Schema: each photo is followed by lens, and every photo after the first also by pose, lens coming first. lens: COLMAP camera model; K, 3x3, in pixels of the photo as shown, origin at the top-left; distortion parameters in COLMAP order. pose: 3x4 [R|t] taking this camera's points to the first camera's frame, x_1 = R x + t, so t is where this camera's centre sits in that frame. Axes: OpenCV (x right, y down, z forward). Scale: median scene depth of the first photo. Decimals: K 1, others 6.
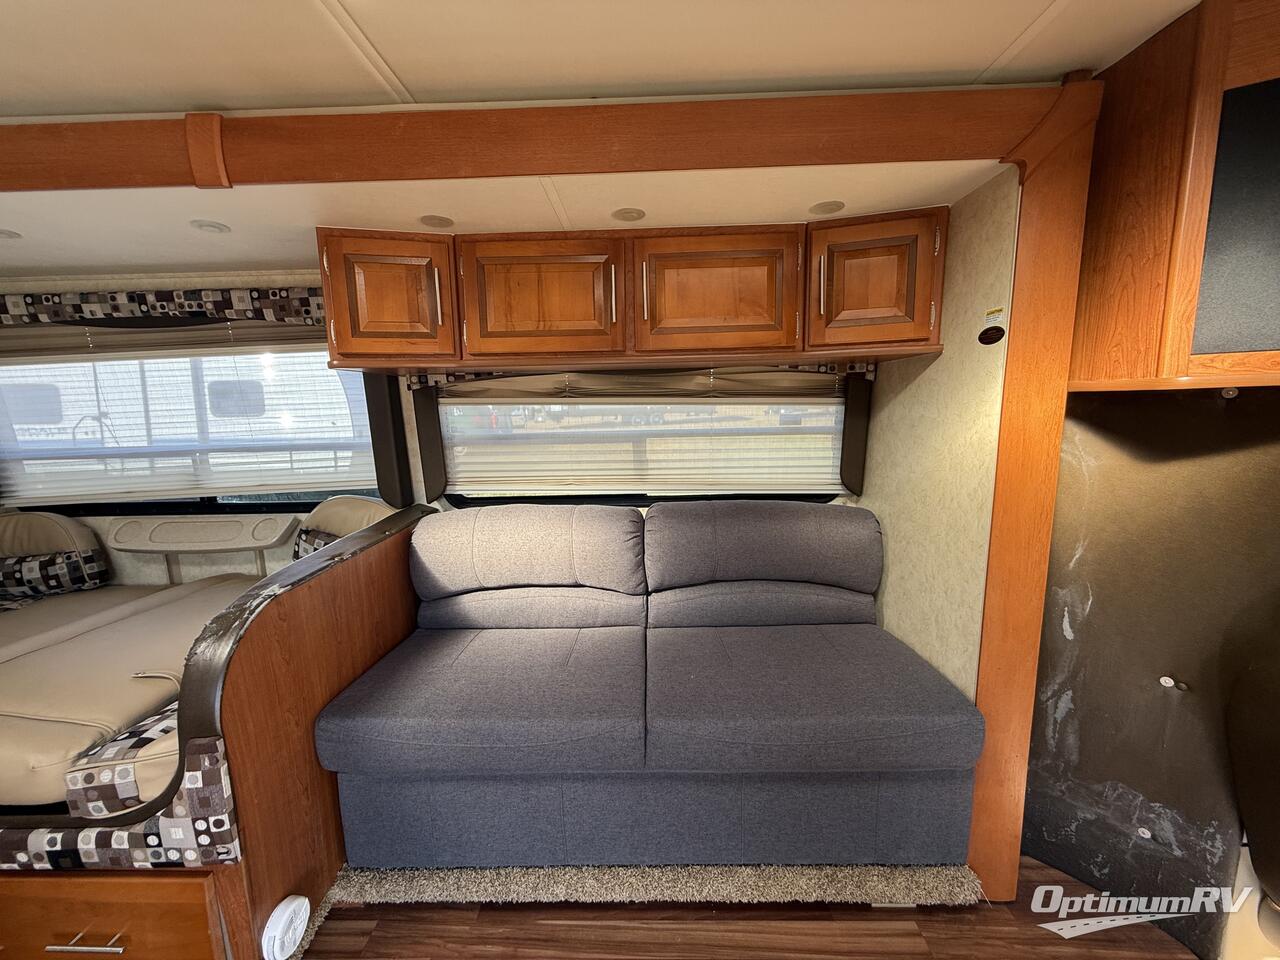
lens RADIAL K [[511.9, 0, 641.3], [0, 511.9, 481.9], [0, 0, 1]] dist [0.003088, -0.000389]
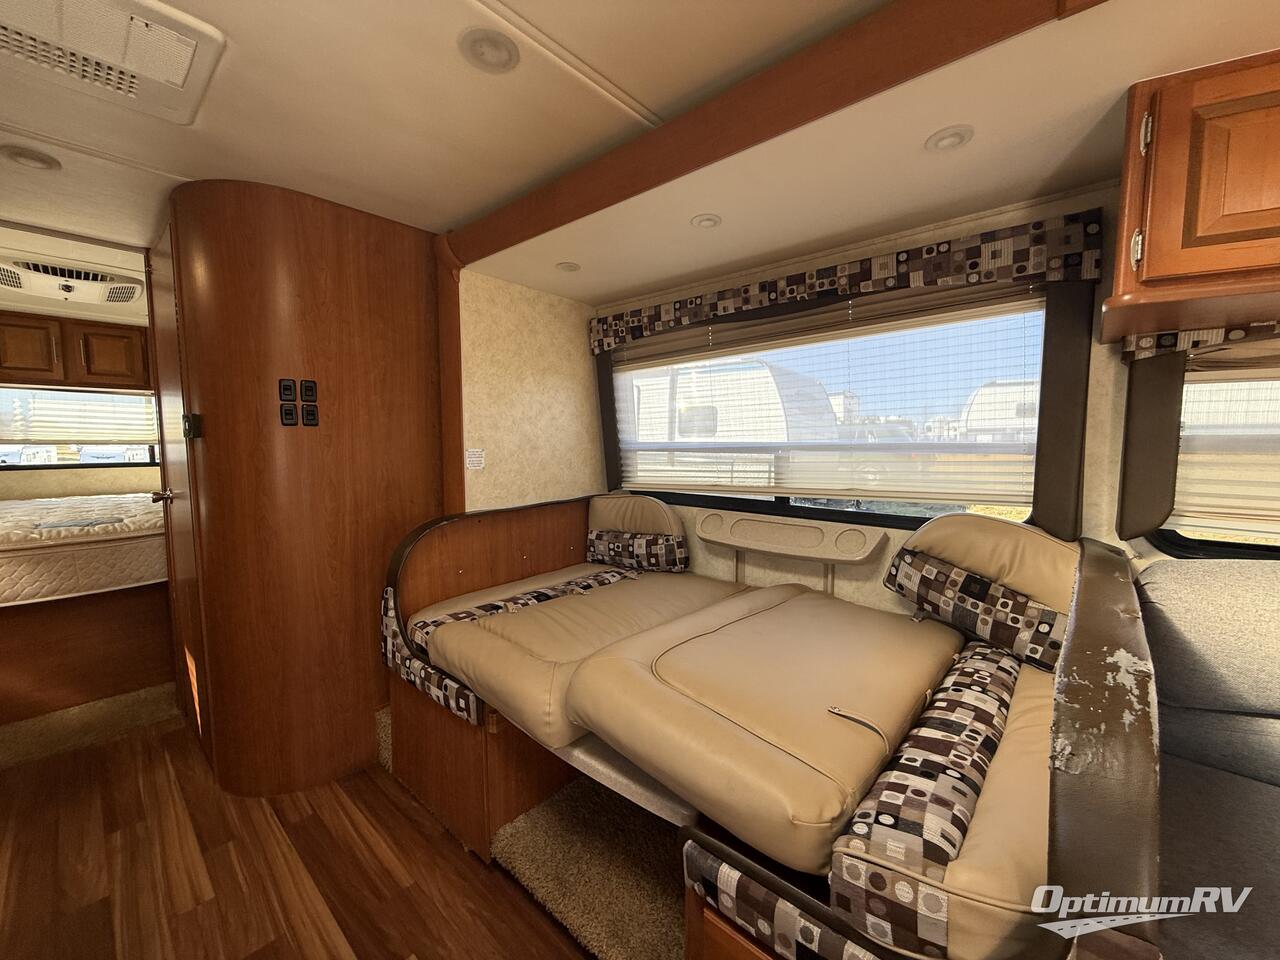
lens RADIAL K [[511.9, 0, 633.4], [0, 511.9, 482.4], [0, 0, 1]] dist [0.003088, -0.000389]
pose [[0.754977, 0.076566, -0.651266, -0.507477], [-0.116714, 0.992992, -0.018560, 0.058477], [0.645281, 0.090024, 0.758623, 0.128115]]
